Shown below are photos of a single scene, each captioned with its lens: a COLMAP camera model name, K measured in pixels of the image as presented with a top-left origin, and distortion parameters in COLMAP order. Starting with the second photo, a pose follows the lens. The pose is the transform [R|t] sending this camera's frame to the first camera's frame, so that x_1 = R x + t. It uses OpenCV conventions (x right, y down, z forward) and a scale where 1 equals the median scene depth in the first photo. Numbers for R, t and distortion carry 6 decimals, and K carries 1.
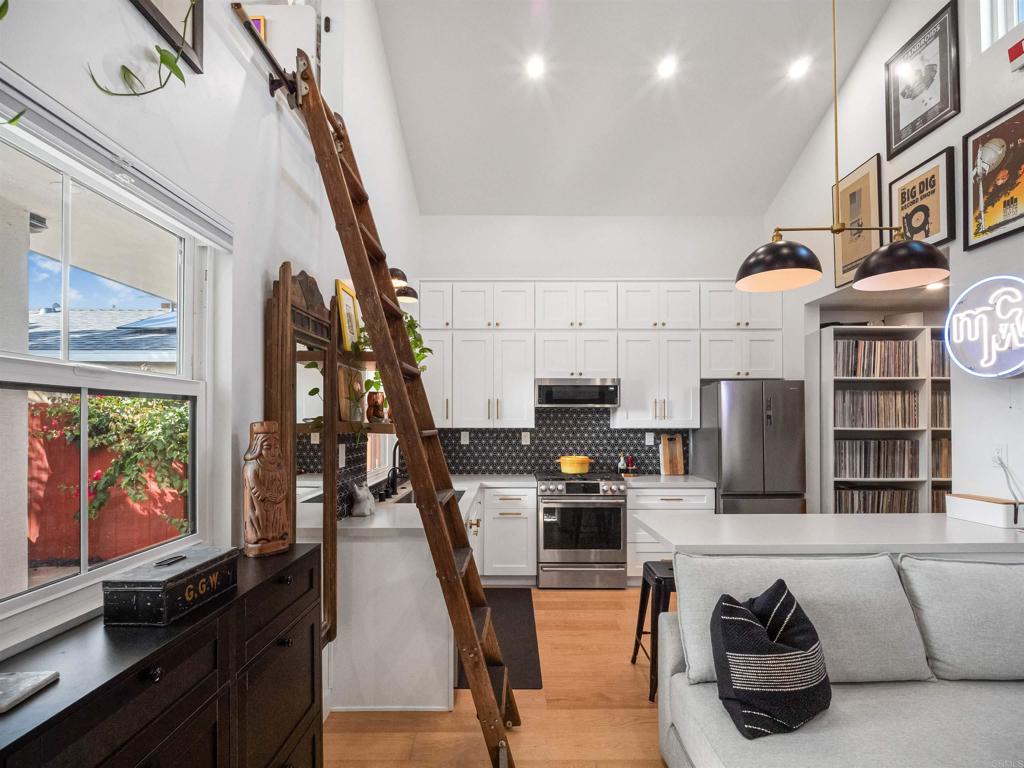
lens RADIAL K [[475.5, 0, 508.3], [0, 475.5, 418.0], [0, 0, 1]] dist [-0.008115, -0.000904]
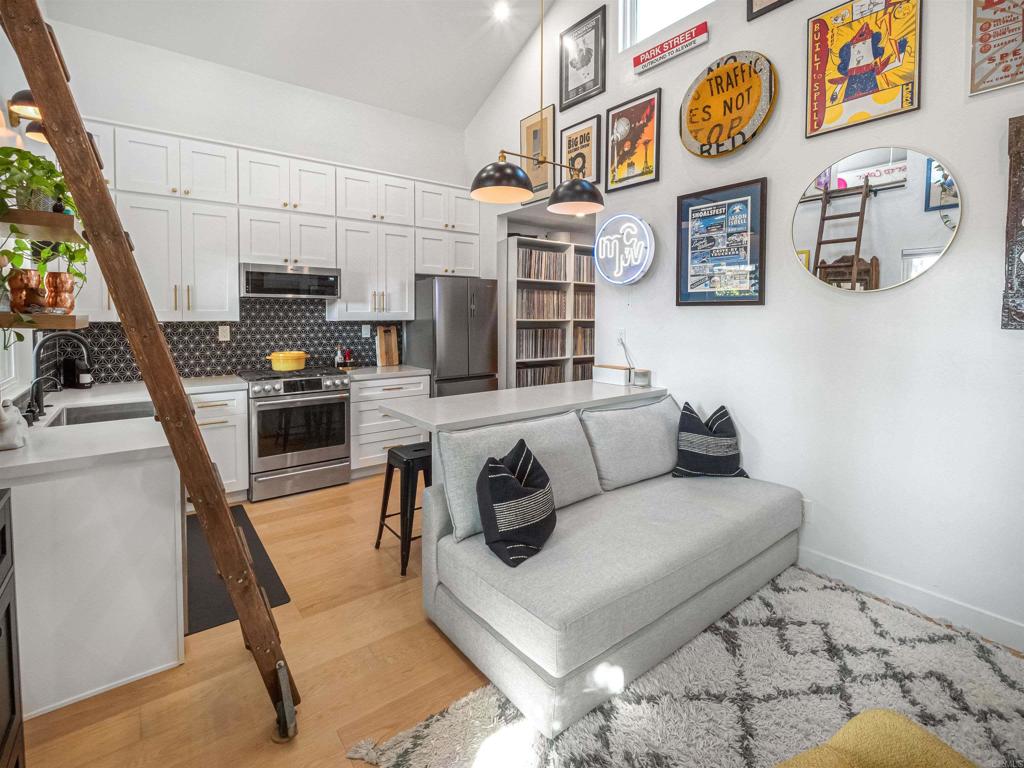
lens RADIAL K [[487.9, 0, 509.1], [0, 487.9, 334.1], [0, 0, 1]] dist [-0.004024, -0.000960]
pose [[0.791210, -0.022554, 0.611128, -0.106401], [-0.006478, 0.998955, 0.045253, 0.001839], [-0.611510, -0.039763, 0.790237, 0.004714]]
